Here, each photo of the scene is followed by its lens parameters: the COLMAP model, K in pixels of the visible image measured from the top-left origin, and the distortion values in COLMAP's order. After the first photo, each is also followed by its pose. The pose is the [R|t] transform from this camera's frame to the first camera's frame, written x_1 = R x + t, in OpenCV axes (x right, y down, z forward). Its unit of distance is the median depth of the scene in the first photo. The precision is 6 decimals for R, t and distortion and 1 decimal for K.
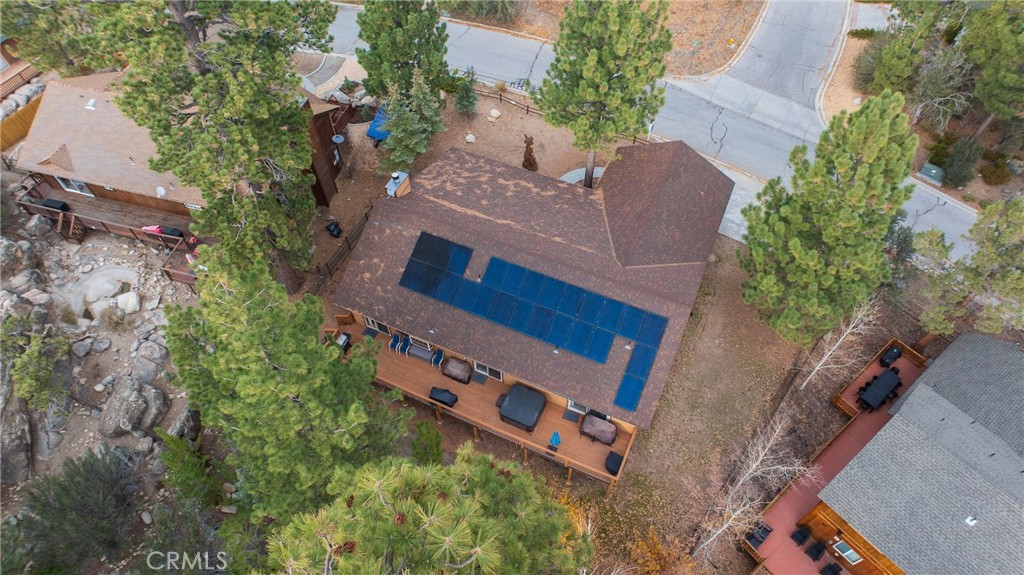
lens RADIAL K [[687.3, 0, 512.0], [0, 687.3, 287.5], [0, 0, 1]] dist [0.000233, -0.000054]
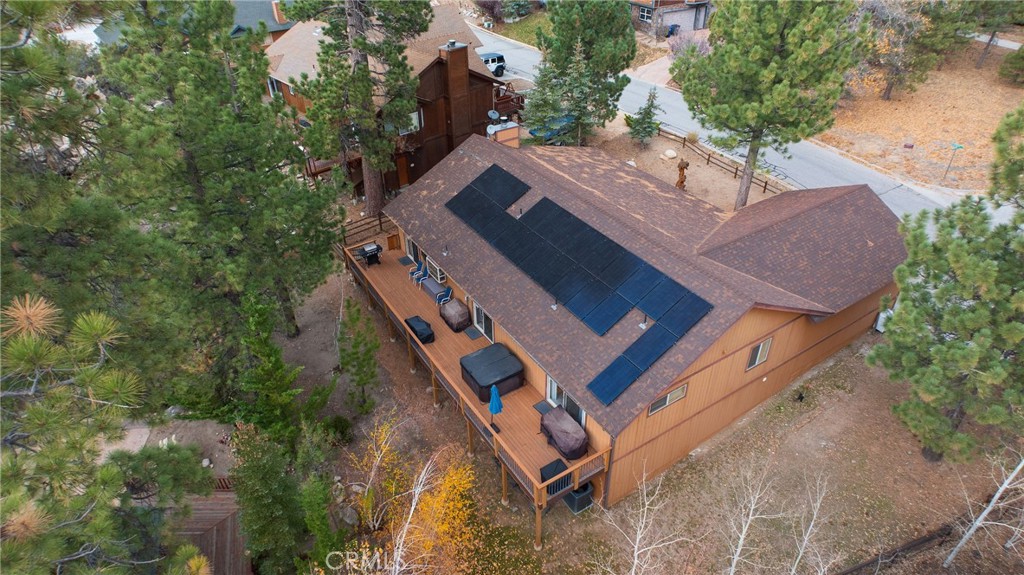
lens RADIAL K [[638.3, 0, 512.0], [0, 638.3, 287.5], [0, 0, 1]] dist [0.003014, 0.000977]
pose [[0.840552, 0.297278, -0.452878, 0.315475], [-0.426130, 0.879009, -0.213906, 0.229860], [0.334494, 0.372784, 0.865532, 0.363294]]
